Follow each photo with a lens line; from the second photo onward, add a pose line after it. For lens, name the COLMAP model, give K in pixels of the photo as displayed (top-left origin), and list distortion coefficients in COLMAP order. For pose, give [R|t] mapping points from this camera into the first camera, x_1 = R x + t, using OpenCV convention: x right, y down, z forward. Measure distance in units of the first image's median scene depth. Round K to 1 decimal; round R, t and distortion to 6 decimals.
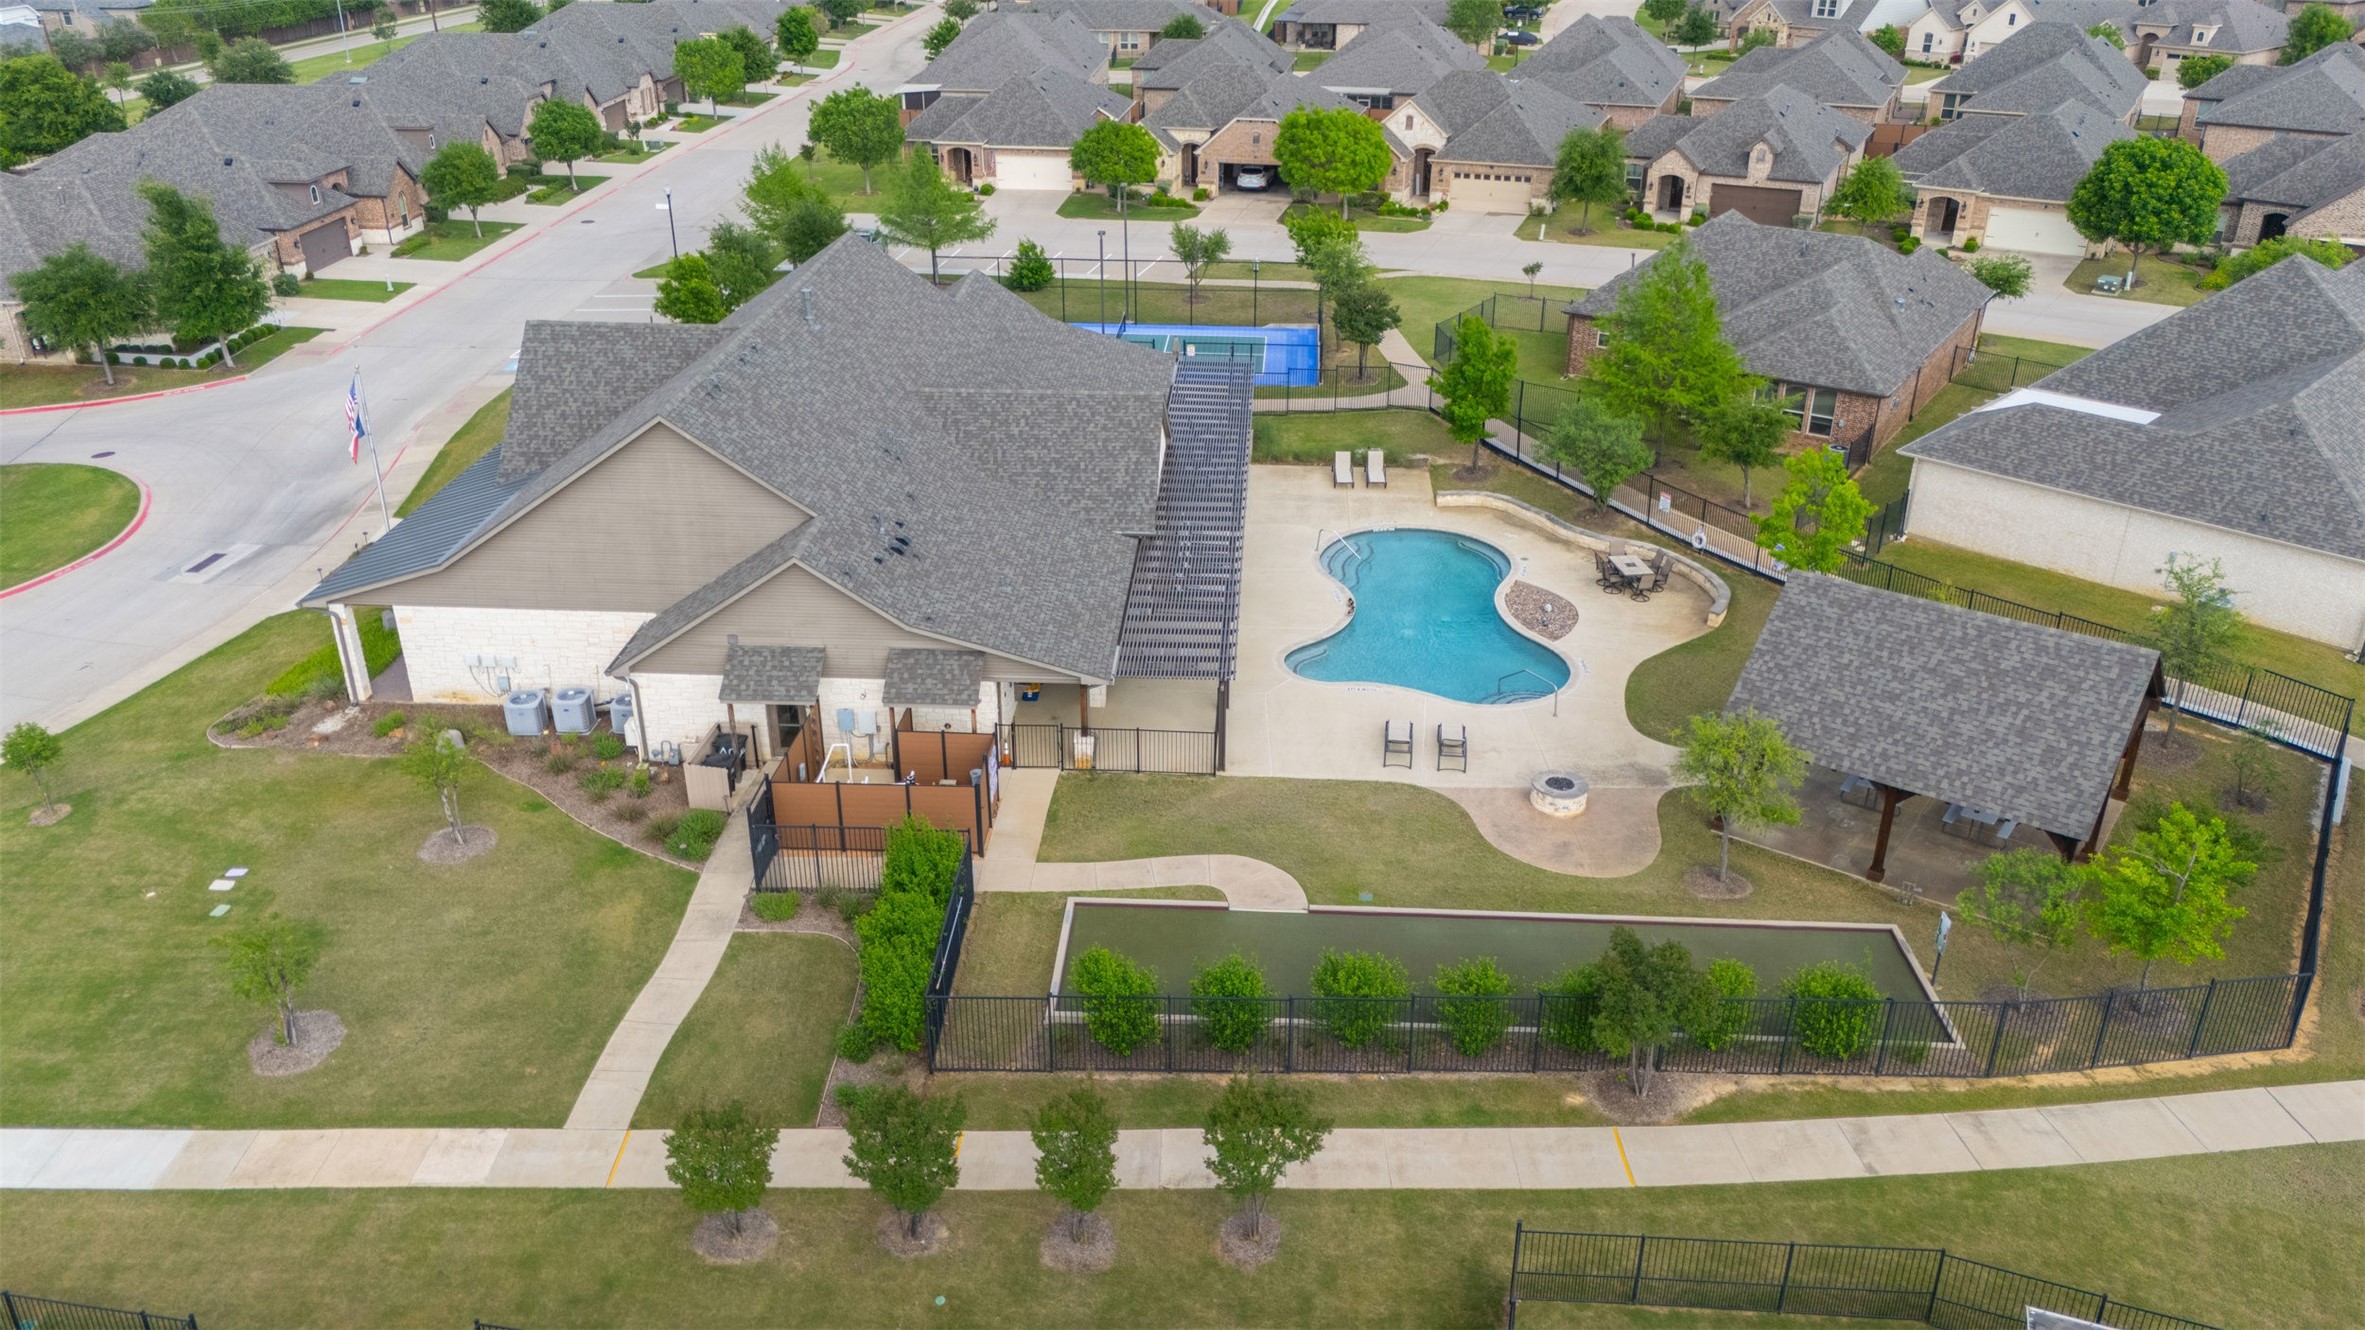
lens RADIAL K [[1740.7, 0, 1182.5], [0, 1740.7, 665.0], [0, 0, 1]] dist [0.062351, -0.053937]
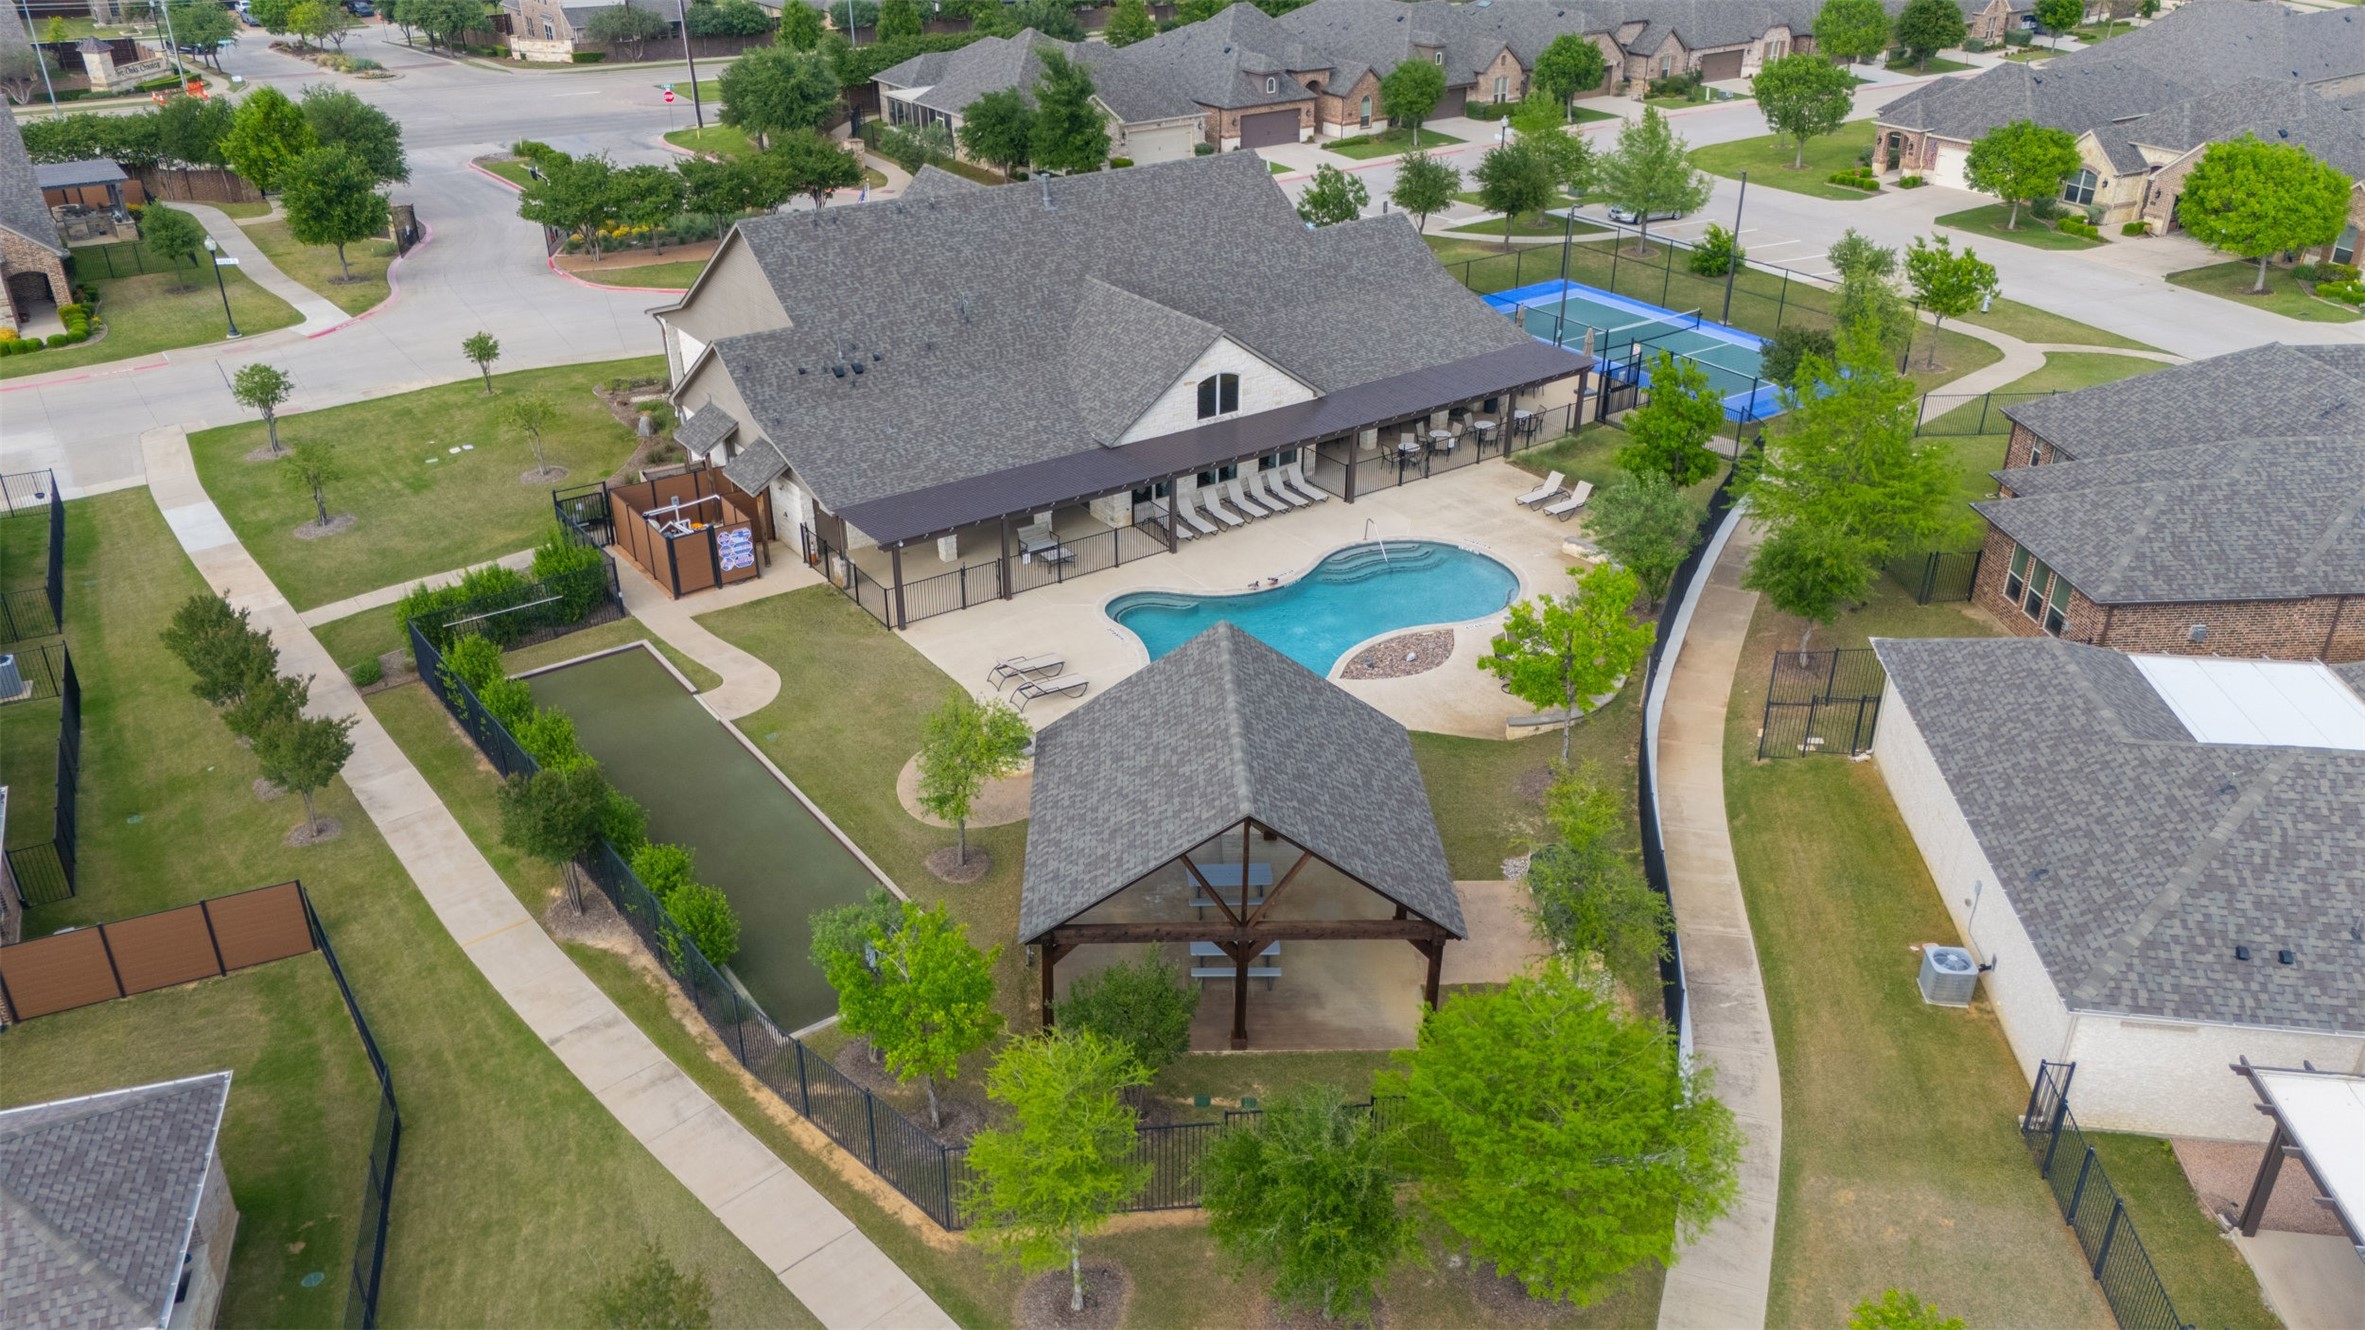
lens RADIAL K [[1740.7, 0, 1182.5], [0, 1740.7, 665.0], [0, 0, 1]] dist [0.062351, -0.053937]
pose [[0.619538, 0.360186, -0.697451, 1.169017], [-0.342988, 0.923419, 0.172211, -0.219531], [0.706068, 0.132527, 0.695633, 0.443488]]
